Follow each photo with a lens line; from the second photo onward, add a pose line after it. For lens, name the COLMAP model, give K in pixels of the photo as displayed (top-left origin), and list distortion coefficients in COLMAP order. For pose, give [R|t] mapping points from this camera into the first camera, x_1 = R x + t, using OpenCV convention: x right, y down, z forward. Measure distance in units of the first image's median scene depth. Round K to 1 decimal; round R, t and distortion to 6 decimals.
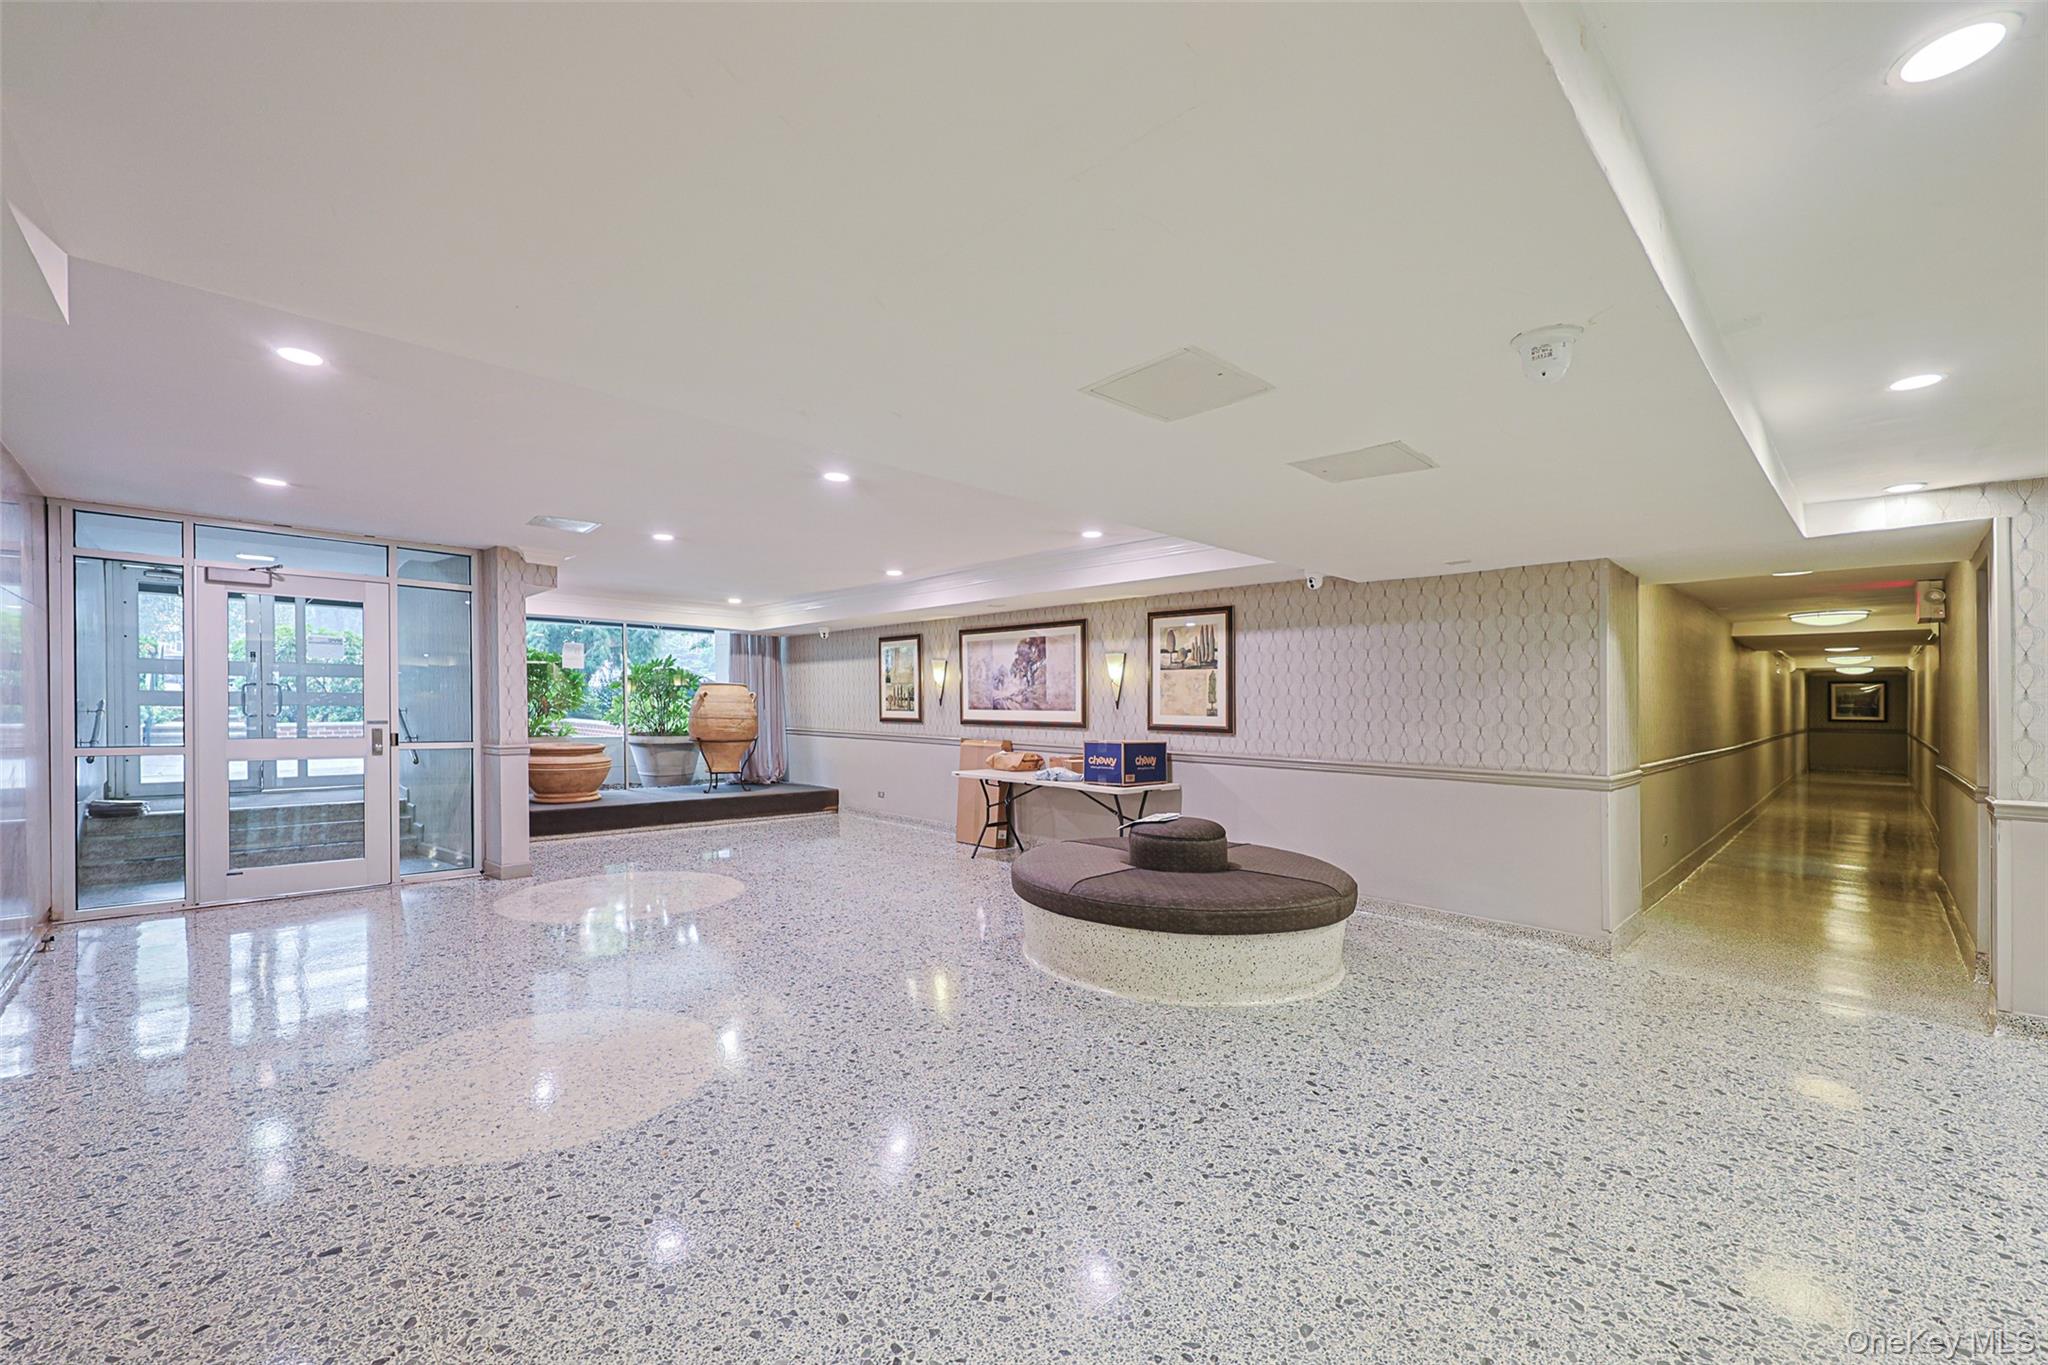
lens RADIAL K [[824.8, 0, 1024.0], [0, 824.8, 682.5], [0, 0, 1]] dist [0.000632, 0.000112]
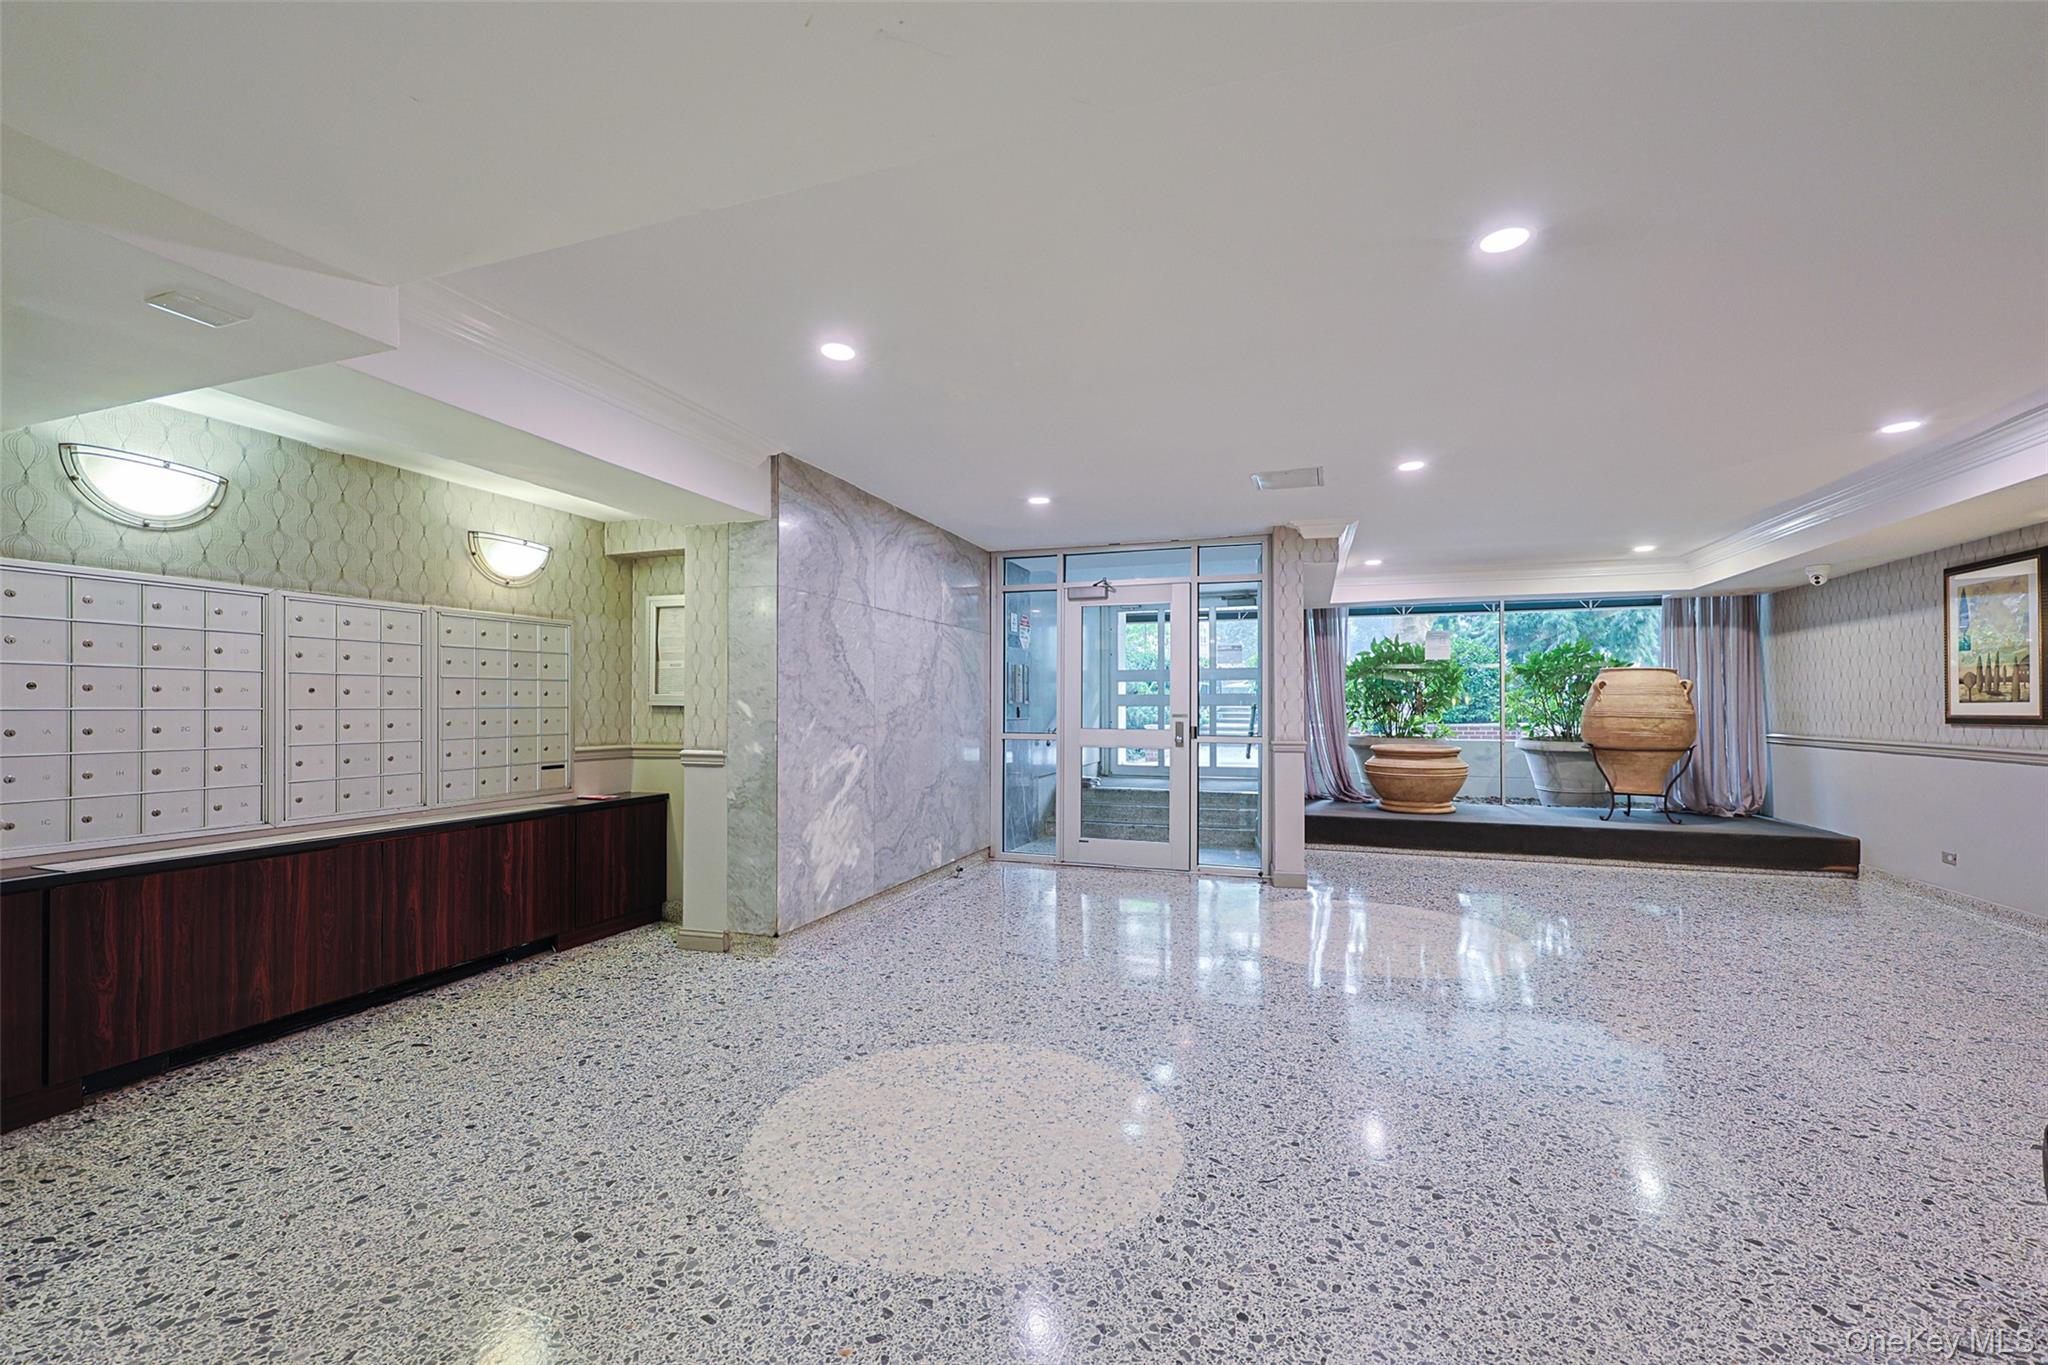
lens RADIAL K [[839.5, 0, 1023.8], [0, 839.5, 707.9], [0, 0, 1]] dist [0.002232, 0.000008]
pose [[0.440304, -0.011060, -0.897781, 0.055227], [0.028994, 0.999578, 0.001905, 0.019013], [0.897381, -0.026869, 0.440438, 0.217285]]
